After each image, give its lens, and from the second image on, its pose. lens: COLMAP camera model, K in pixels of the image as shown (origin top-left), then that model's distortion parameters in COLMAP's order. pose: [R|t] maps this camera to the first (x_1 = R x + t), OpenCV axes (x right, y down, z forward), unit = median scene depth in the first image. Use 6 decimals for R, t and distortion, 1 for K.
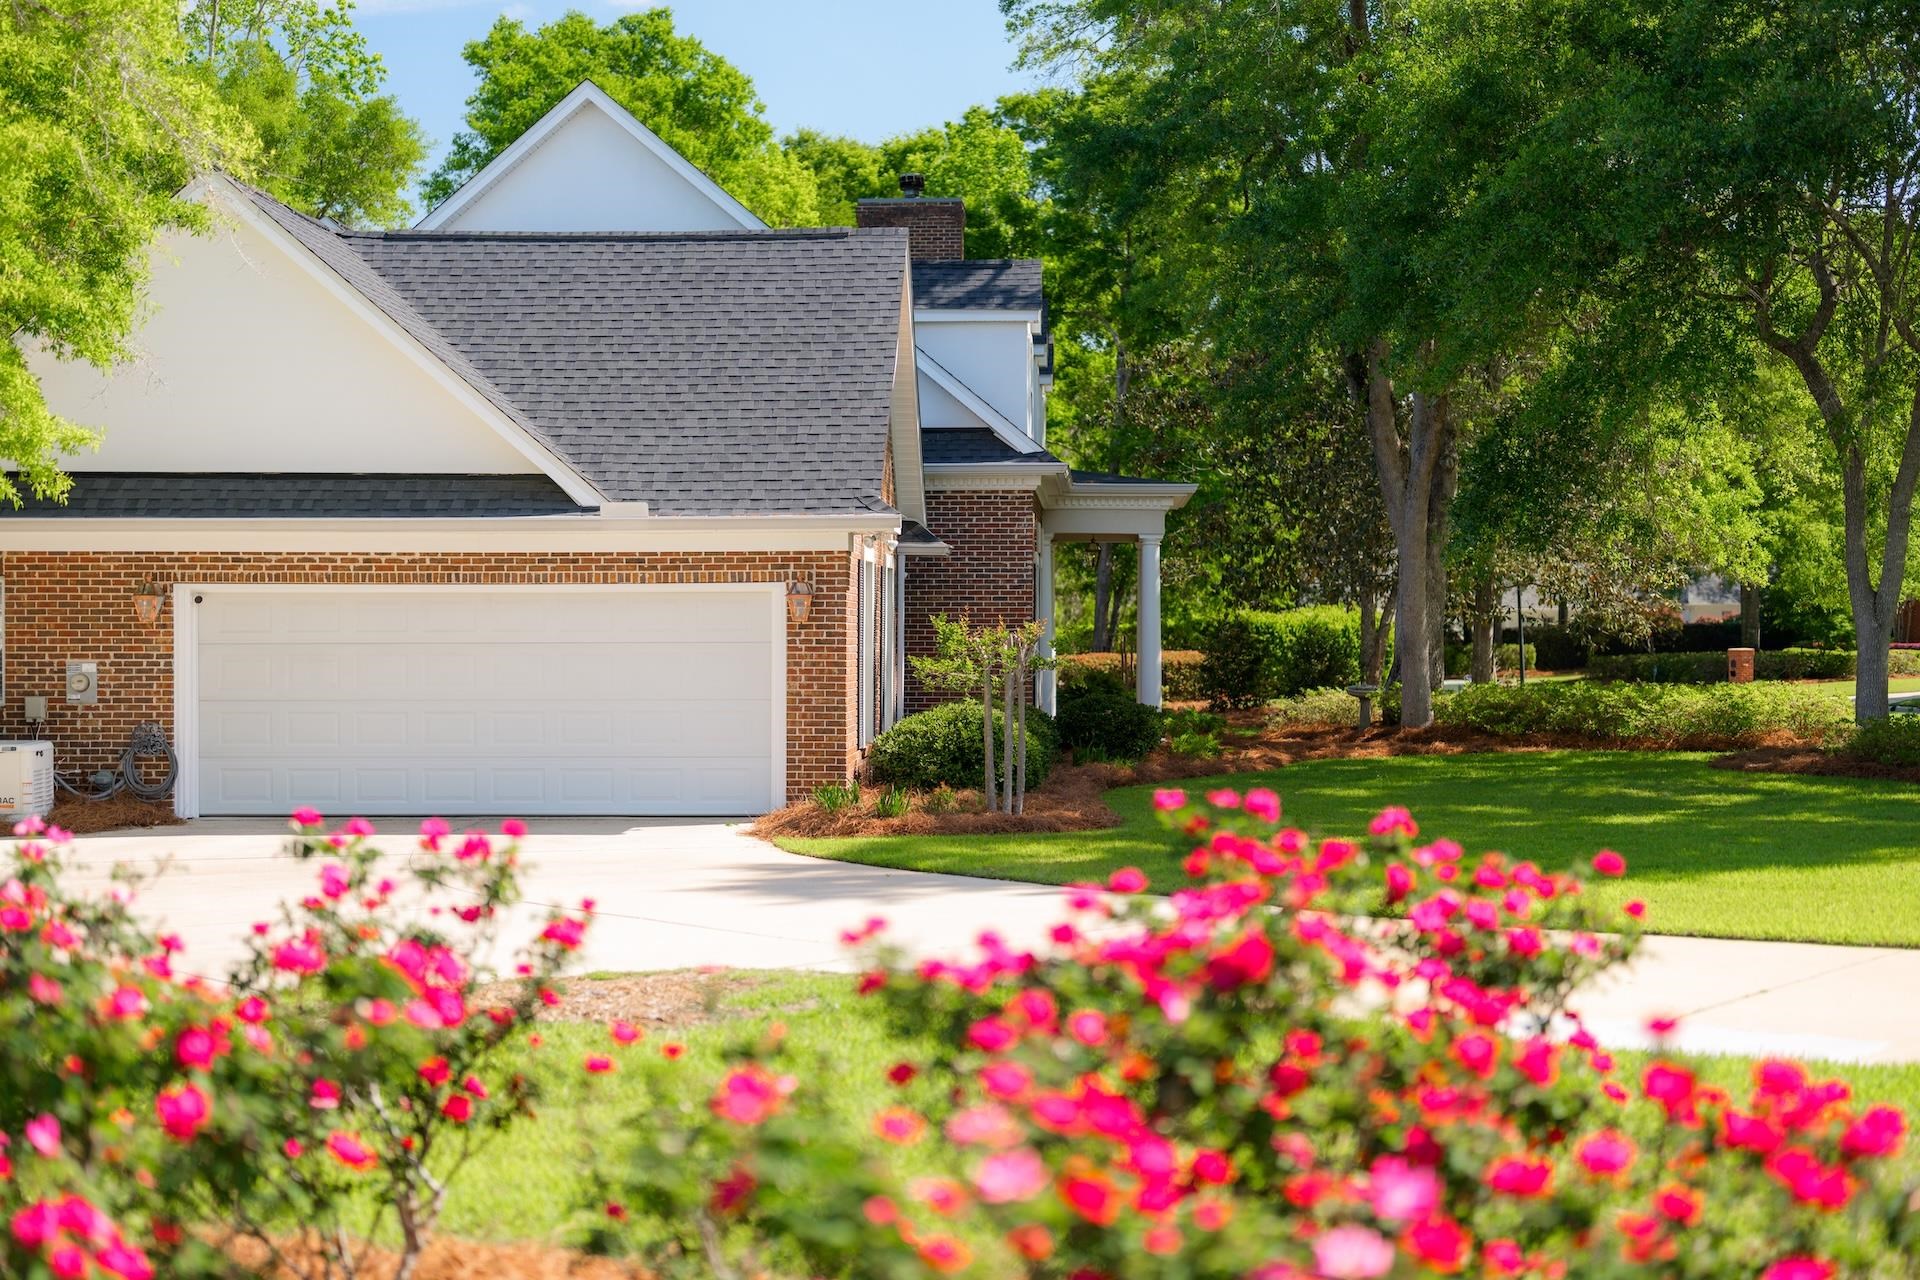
lens RADIAL K [[2658.3, 0, 969.0], [0, 2658.3, 652.1], [0, 0, 1]] dist [0.014455, 0.000000]
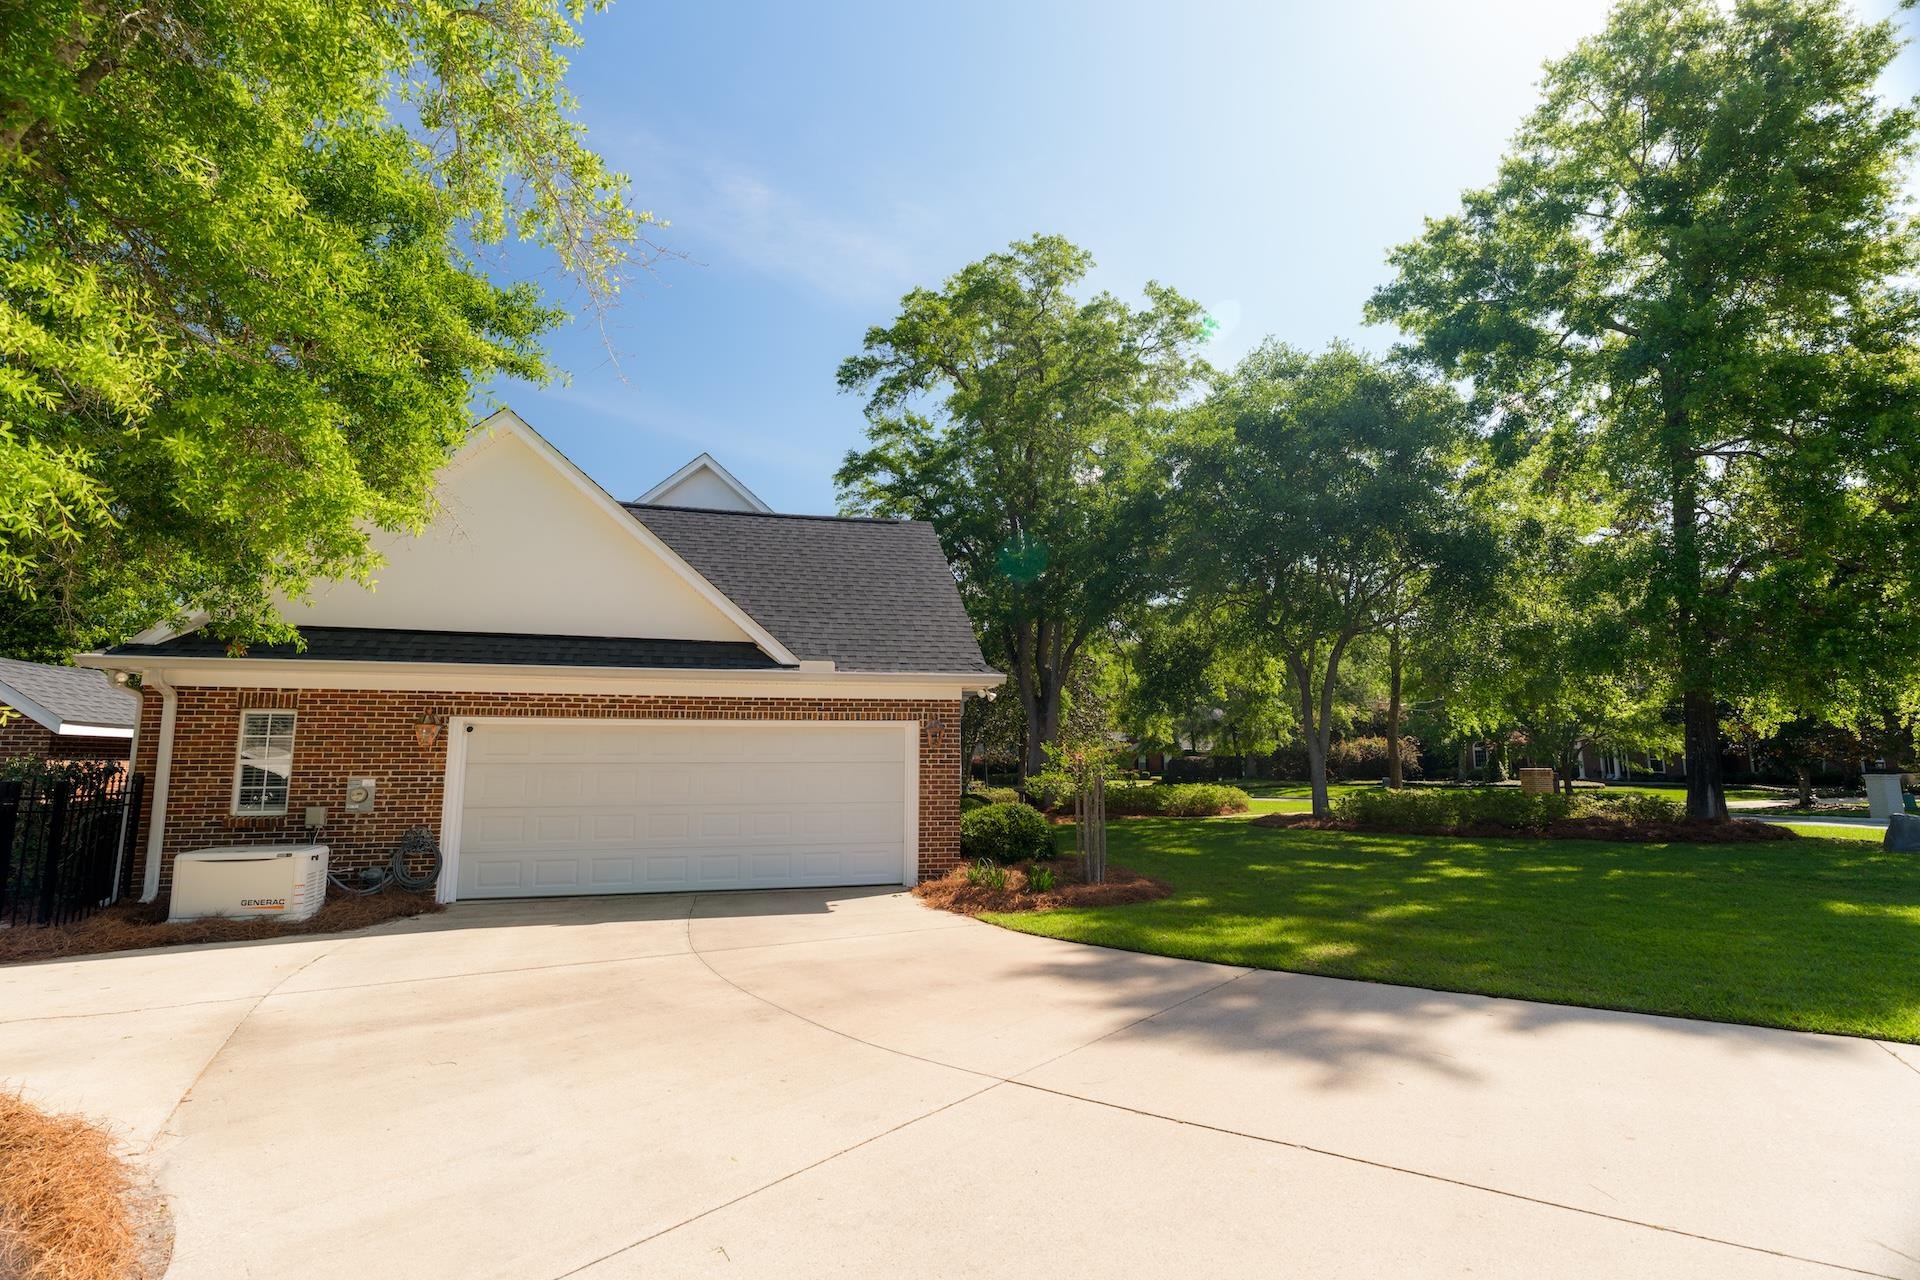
lens RADIAL K [[867.4, 0, 950.6], [0, 867.4, 645.2], [0, 0, 1]] dist [-0.000763, 0.000915]
pose [[0.960073, 0.037475, 0.277227, -0.183562], [0.004081, 0.989005, -0.147824, 0.003319], [-0.279718, 0.143053, 0.949365, 0.528040]]
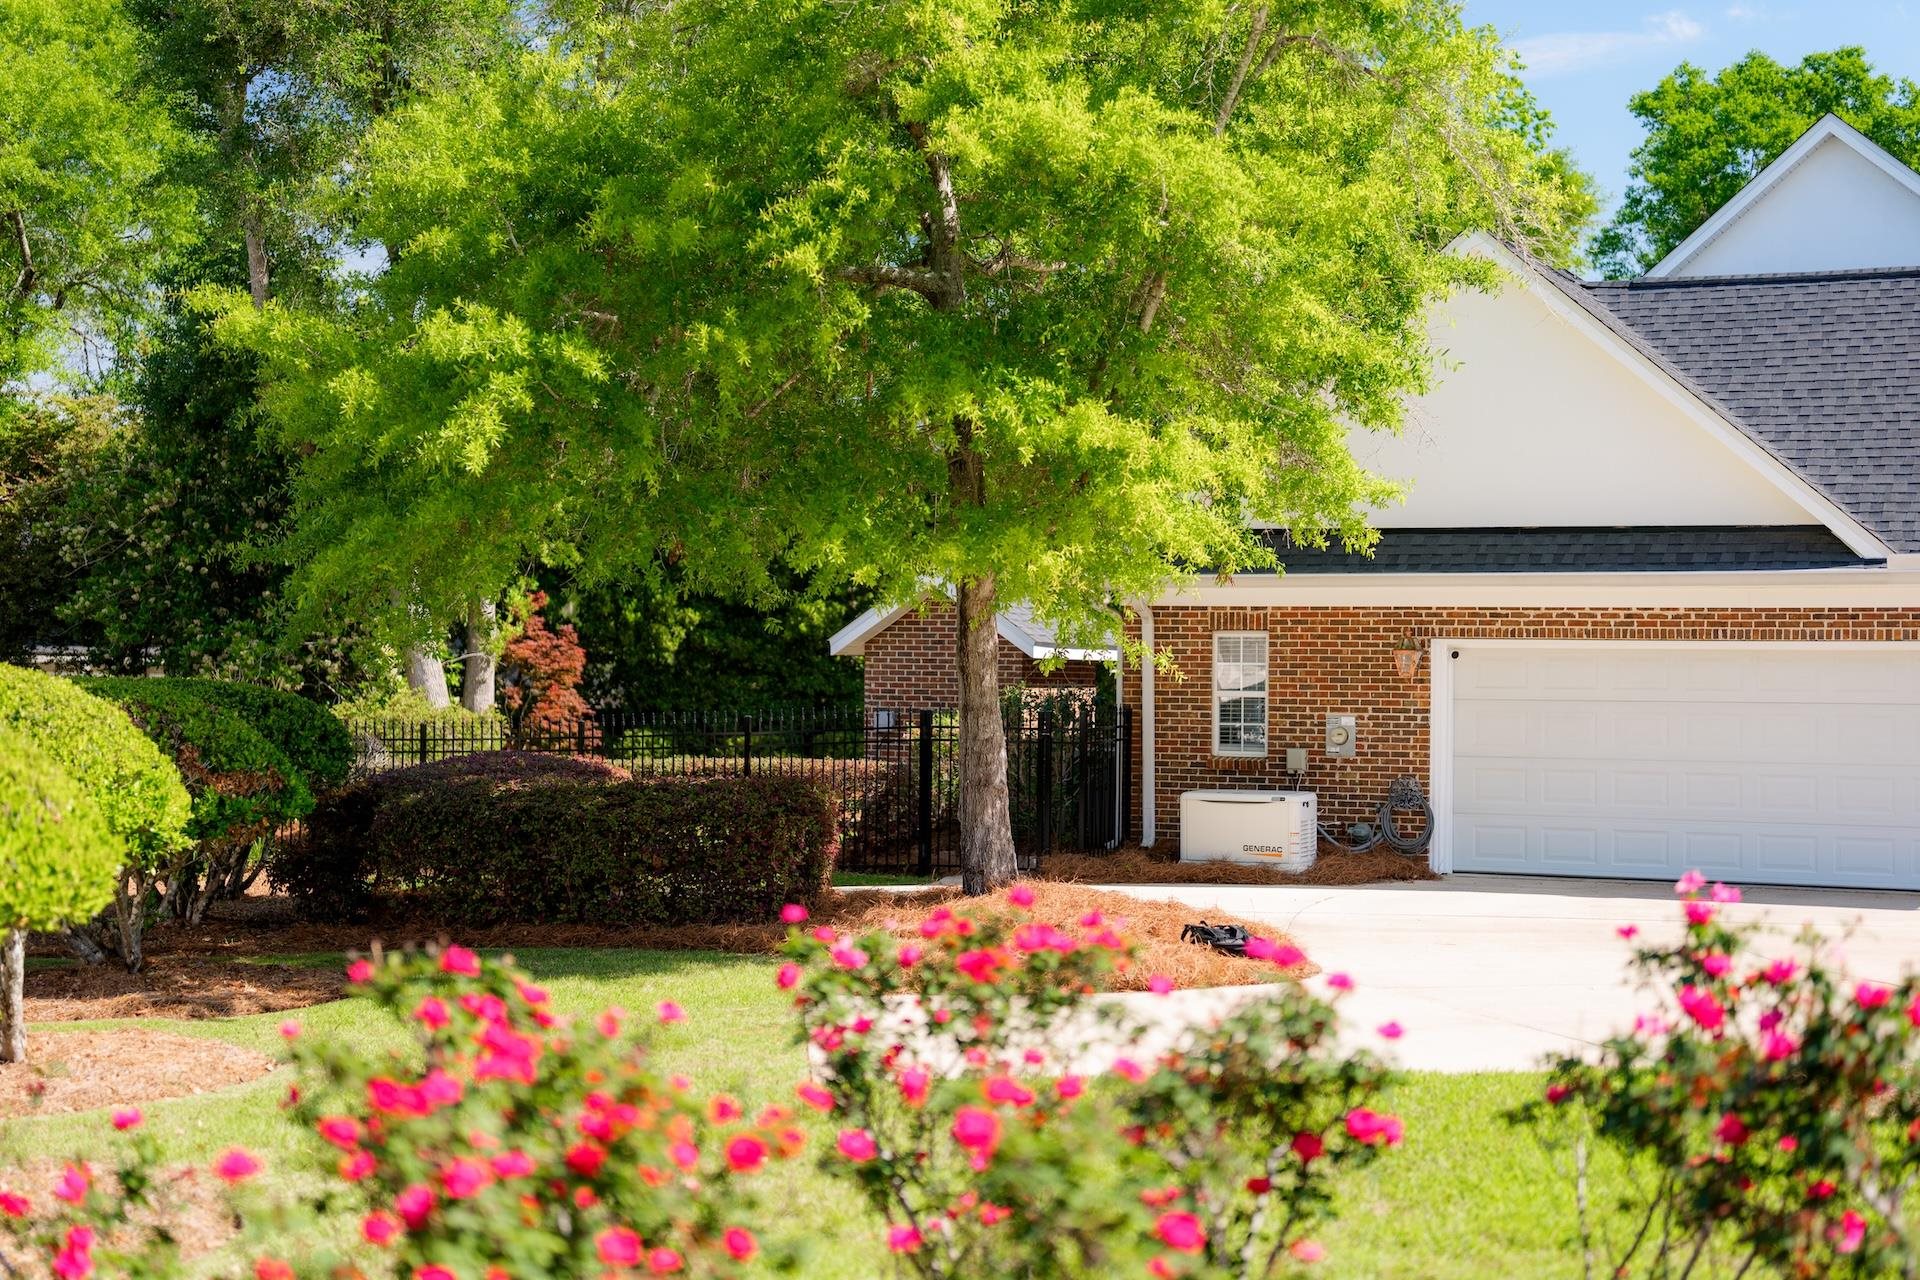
lens RADIAL K [[2658.3, 0, 960.7], [0, 2658.3, 633.5], [0, 0, 1]] dist [0.014455, 0.000000]
pose [[0.916994, 0.004212, -0.398879, -0.061688], [-0.016374, 0.999499, -0.027089, 0.002346], [0.398566, 0.031371, 0.916603, 0.010978]]
